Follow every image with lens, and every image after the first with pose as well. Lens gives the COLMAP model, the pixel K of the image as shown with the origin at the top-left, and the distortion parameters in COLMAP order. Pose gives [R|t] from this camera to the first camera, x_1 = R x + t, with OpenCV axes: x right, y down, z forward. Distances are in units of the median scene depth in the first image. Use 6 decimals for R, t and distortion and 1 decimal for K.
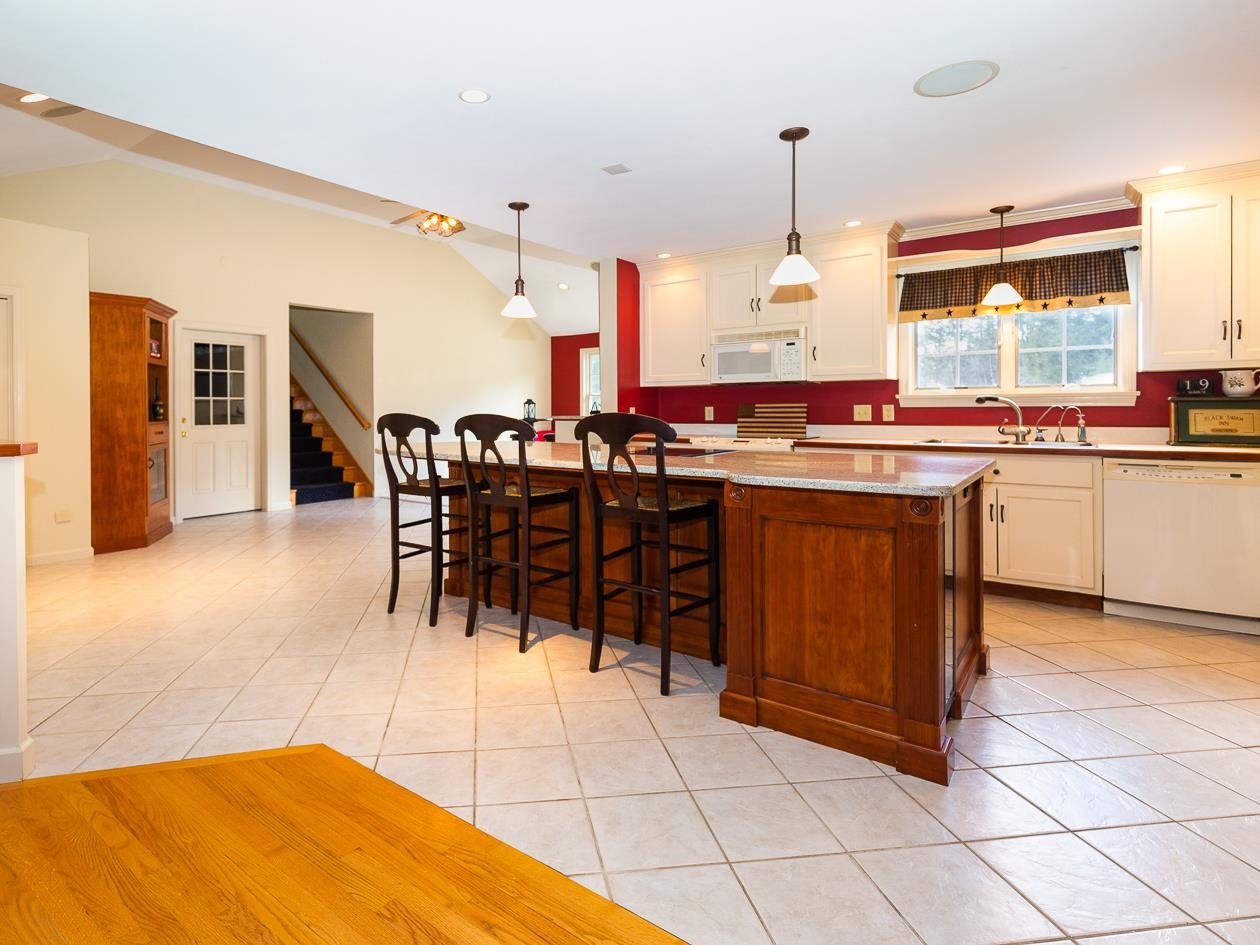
lens RADIAL K [[641.0, 0, 624.1], [0, 641.0, 434.3], [0, 0, 1]] dist [-0.001463, 0.000112]
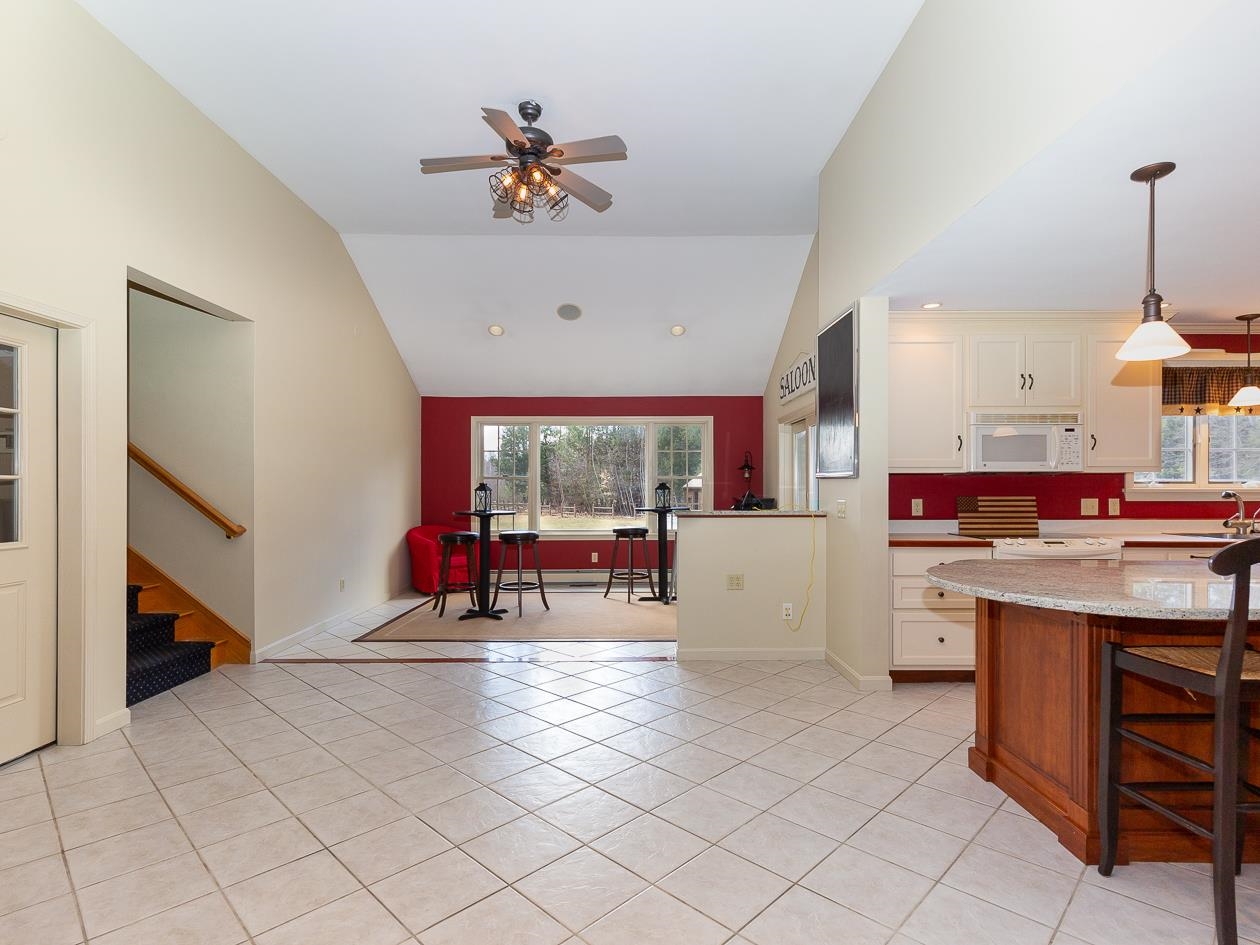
lens RADIAL K [[607.0, 0, 633.3], [0, 607.0, 498.5], [0, 0, 1]] dist [0.013783, -0.000011]
pose [[0.810262, -0.000279, 0.586067, -0.726700], [0.016120, 0.999632, -0.021810, -0.037794], [-0.585846, 0.027119, 0.809969, 0.672383]]
